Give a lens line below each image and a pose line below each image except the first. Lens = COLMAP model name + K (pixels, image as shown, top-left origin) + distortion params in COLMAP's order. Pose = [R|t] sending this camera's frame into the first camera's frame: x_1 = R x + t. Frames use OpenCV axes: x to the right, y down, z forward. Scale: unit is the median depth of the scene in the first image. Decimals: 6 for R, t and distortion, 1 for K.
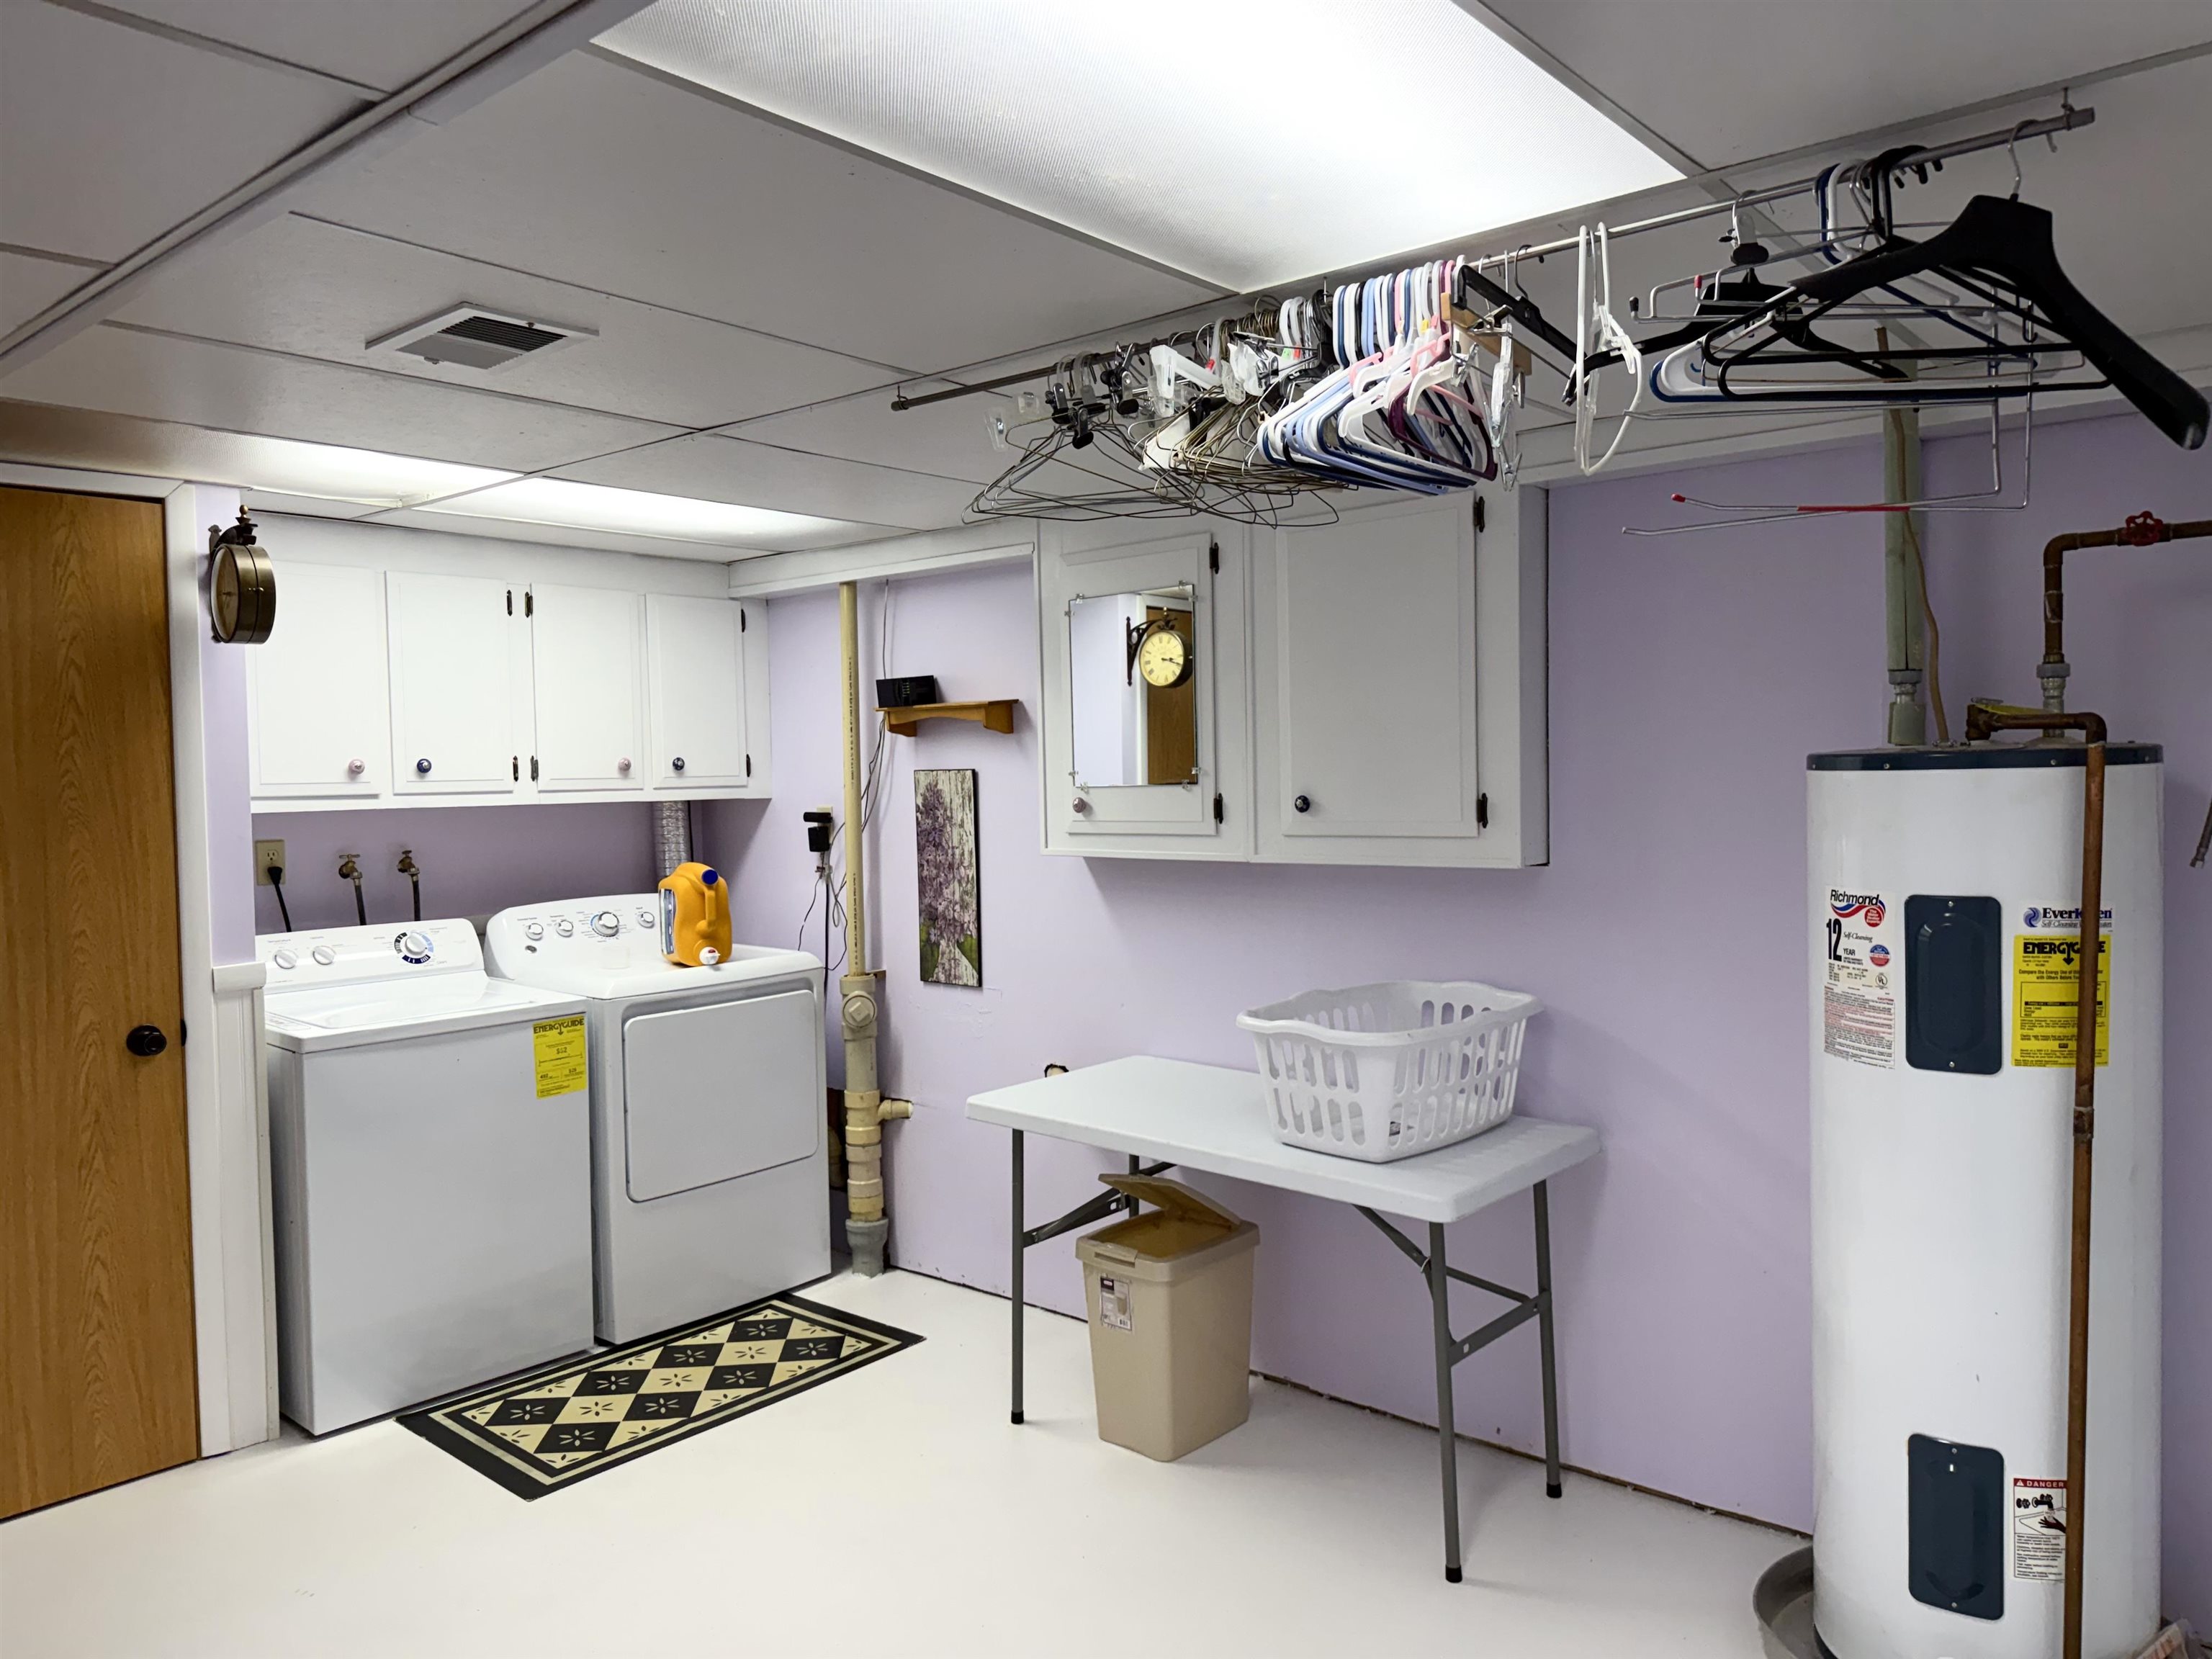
lens RADIAL K [[1552.2, 0, 1113.1], [0, 1552.2, 817.9], [0, 0, 1]] dist [0.226187, -0.379593]
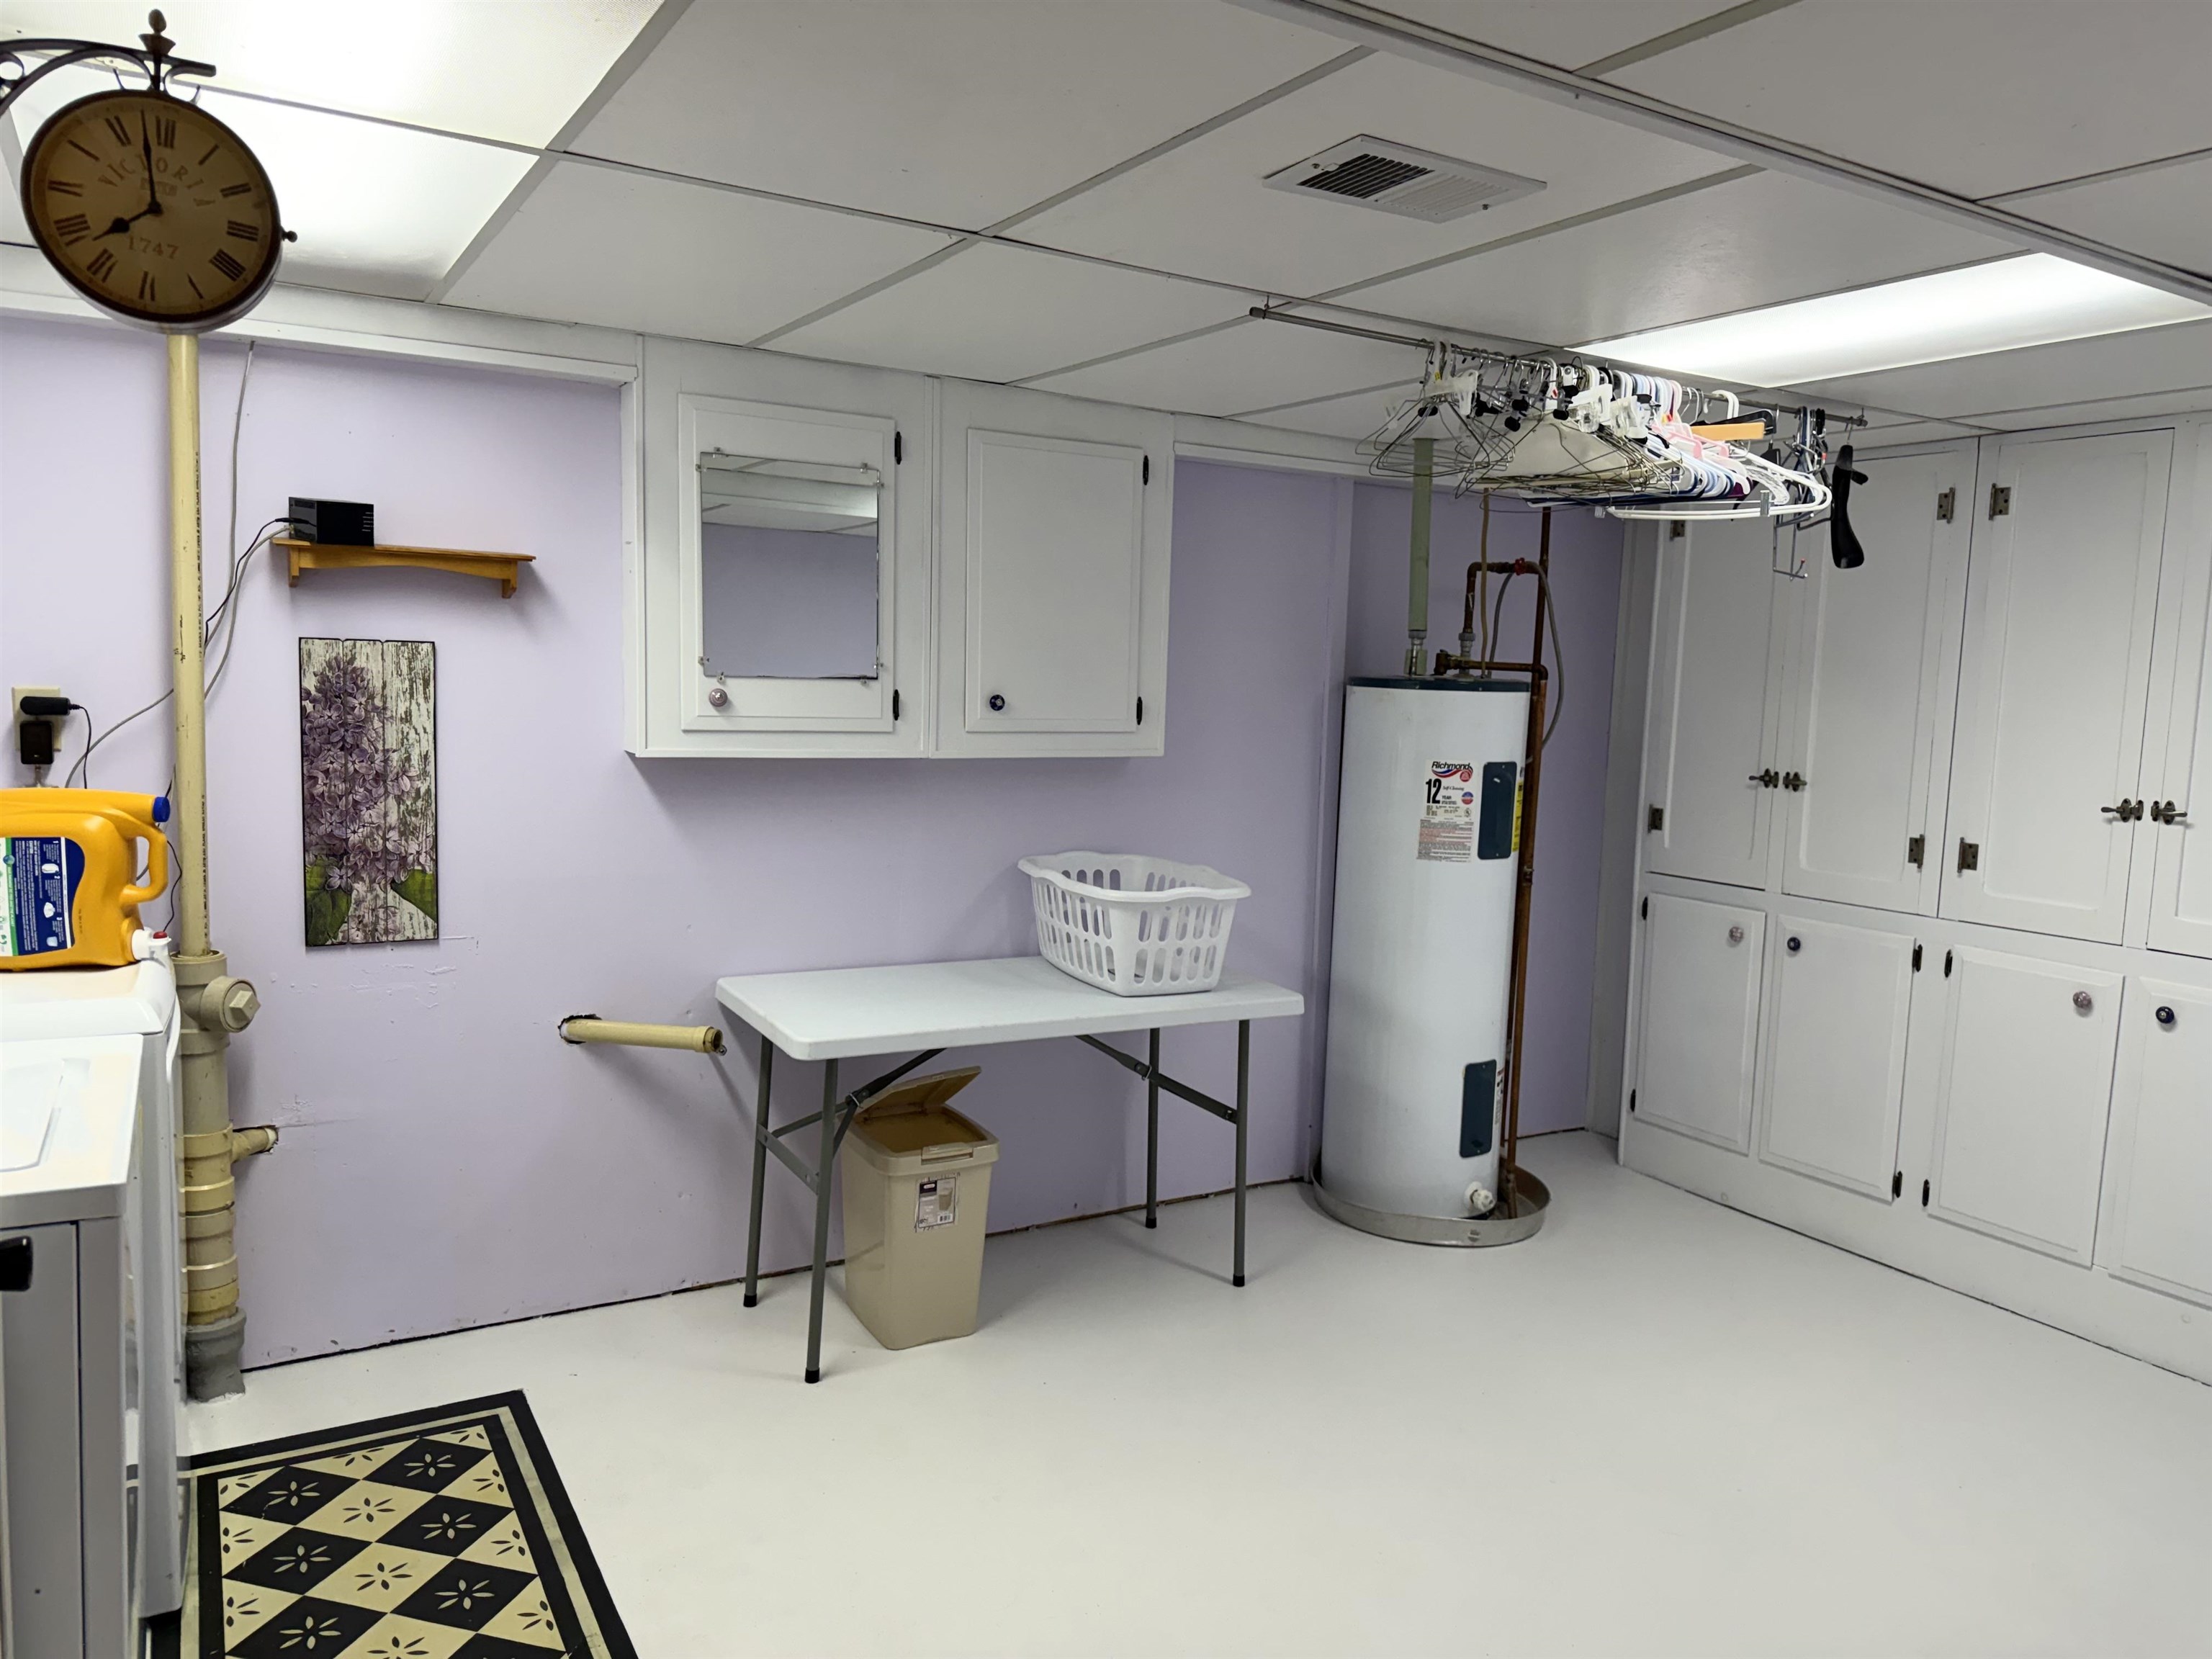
lens RADIAL K [[1528.4, 0, 1103.5], [0, 1528.4, 816.5], [0, 0, 1]] dist [0.135317, -0.124318]
pose [[0.324228, -0.060661, 0.944032, -0.812210], [-0.007825, 0.997736, 0.066799, -0.001520], [-0.945947, -0.029045, 0.323019, 0.555368]]
